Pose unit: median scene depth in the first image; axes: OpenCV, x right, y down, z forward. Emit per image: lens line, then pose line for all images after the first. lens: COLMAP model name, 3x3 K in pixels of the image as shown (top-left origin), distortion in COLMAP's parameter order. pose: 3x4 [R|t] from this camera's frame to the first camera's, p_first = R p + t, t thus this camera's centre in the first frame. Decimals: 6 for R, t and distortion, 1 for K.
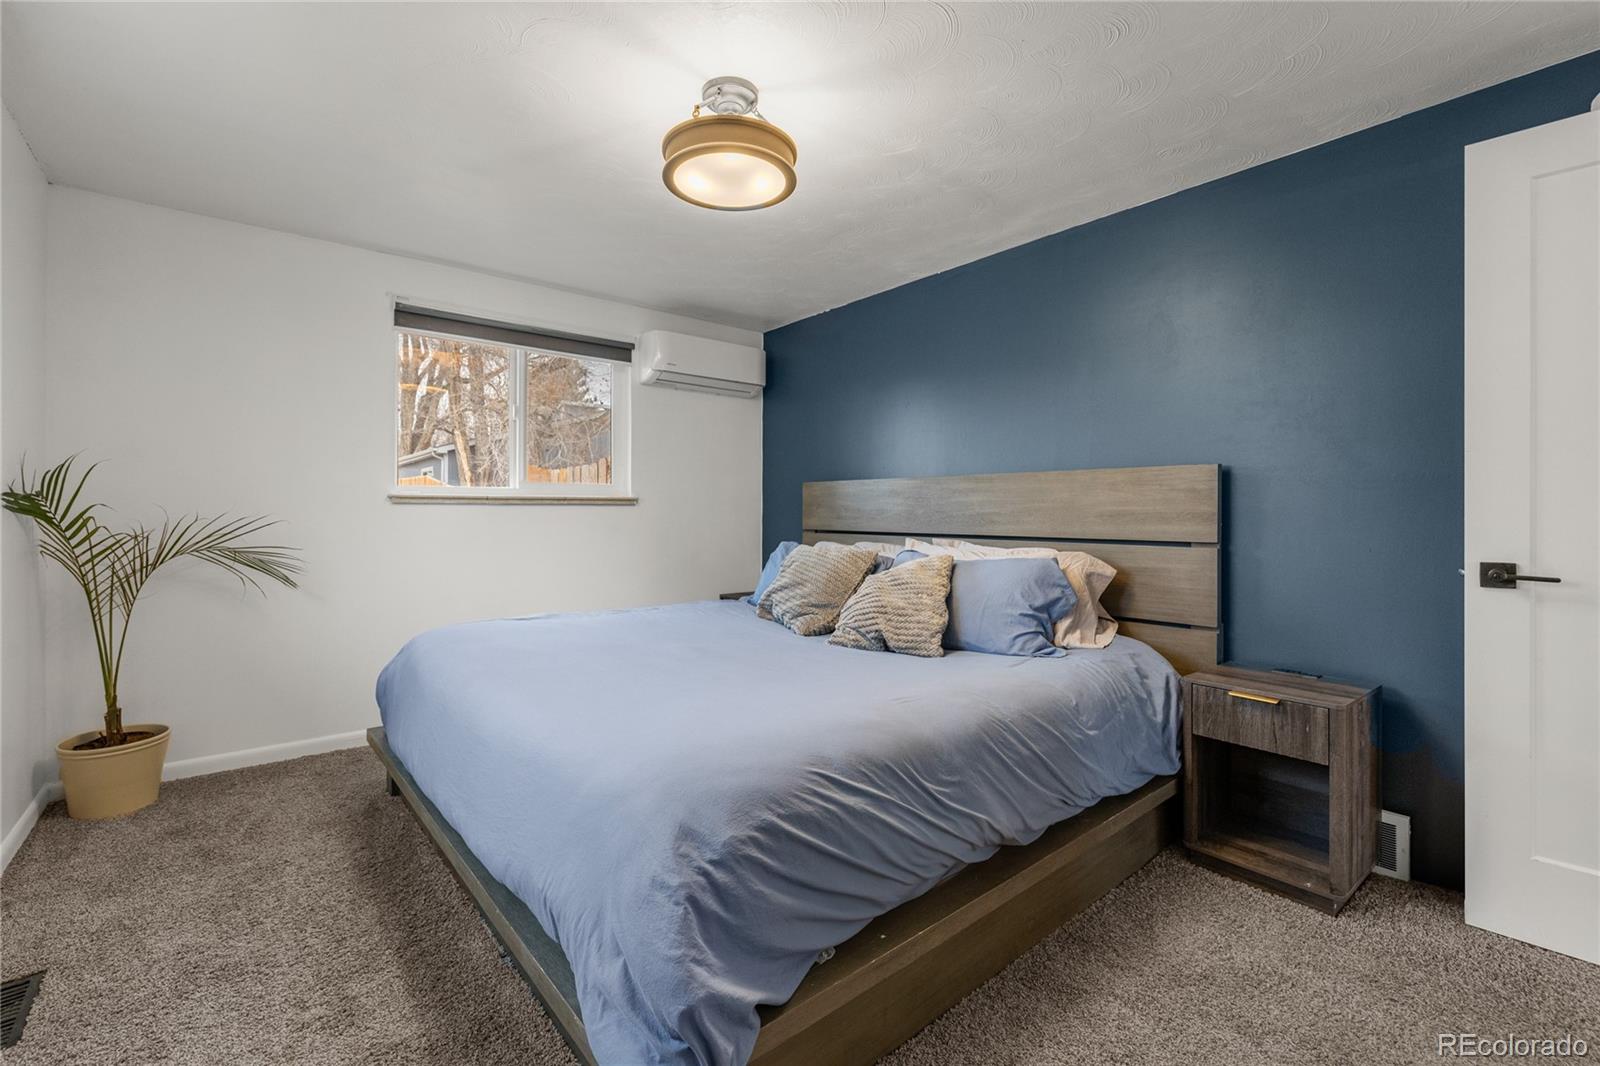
lens RADIAL K [[679.9, 0, 790.0], [0, 679.9, 525.5], [0, 0, 1]] dist [0.001166, -0.000029]
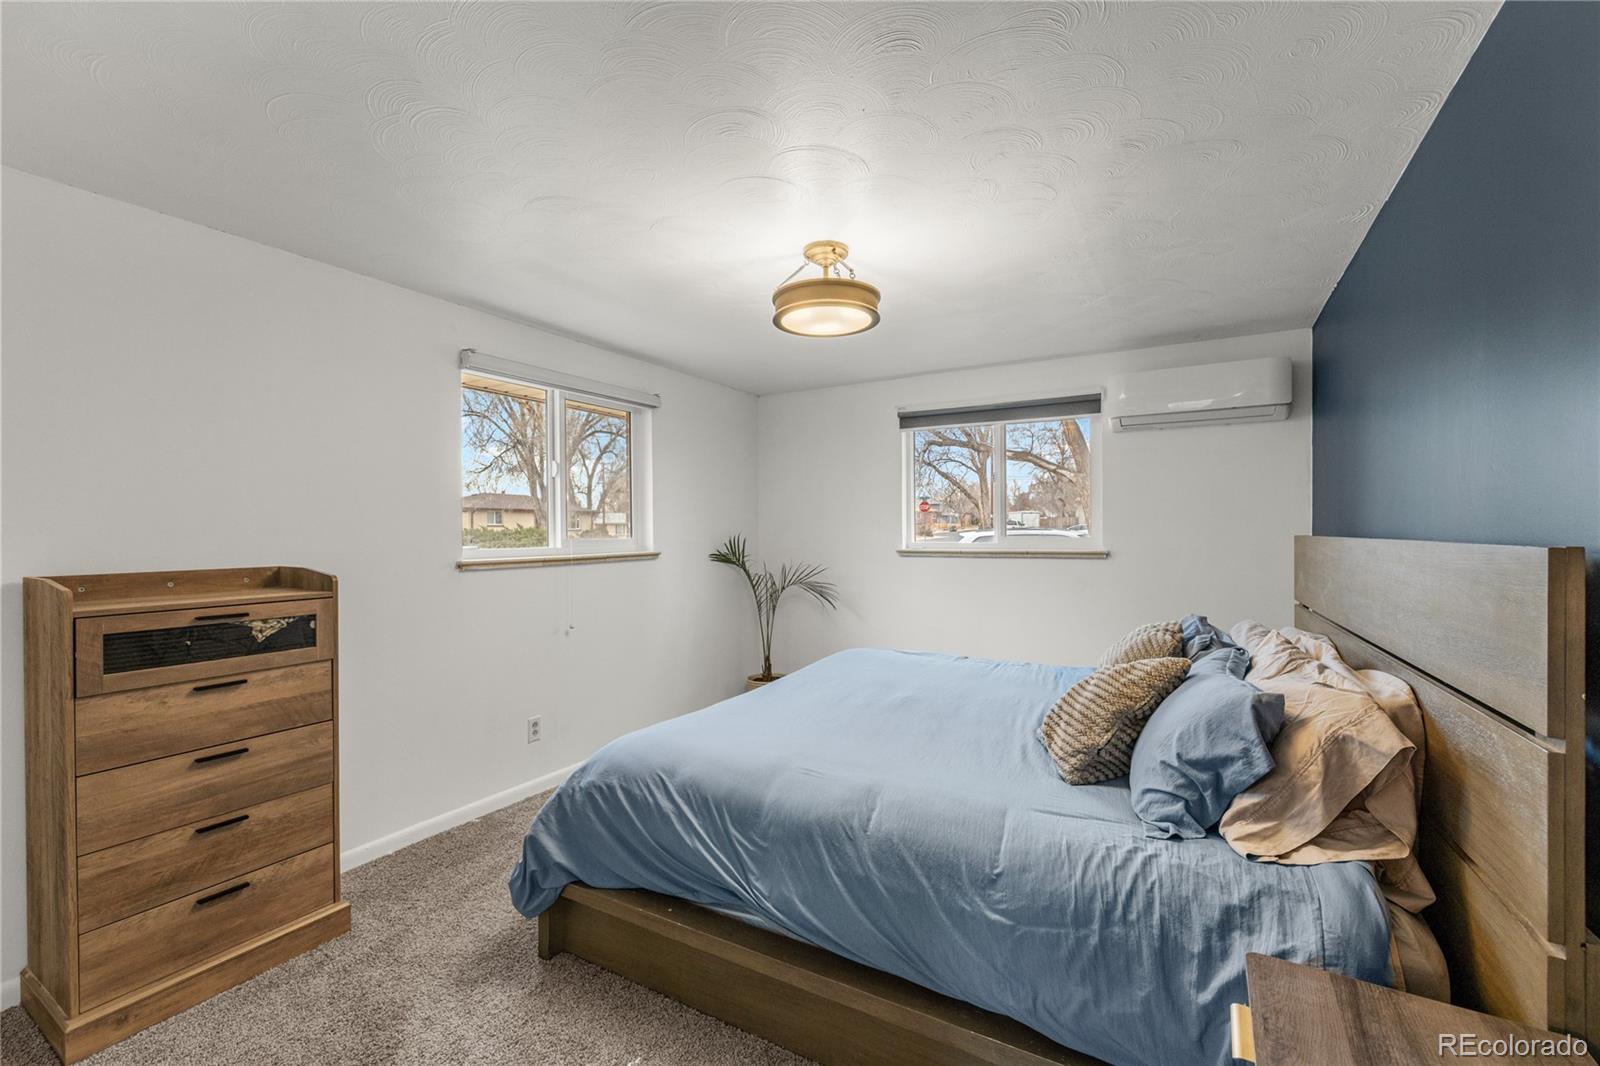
lens RADIAL K [[671.3, 0, 792.7], [0, 671.3, 532.5], [0, 0, 1]] dist [0.001179, 0.000113]
pose [[0.357930, -0.002092, -0.933746, 0.826593], [-0.013878, 0.999875, -0.007560, -0.089047], [0.933645, 0.015664, 0.357856, 0.400353]]
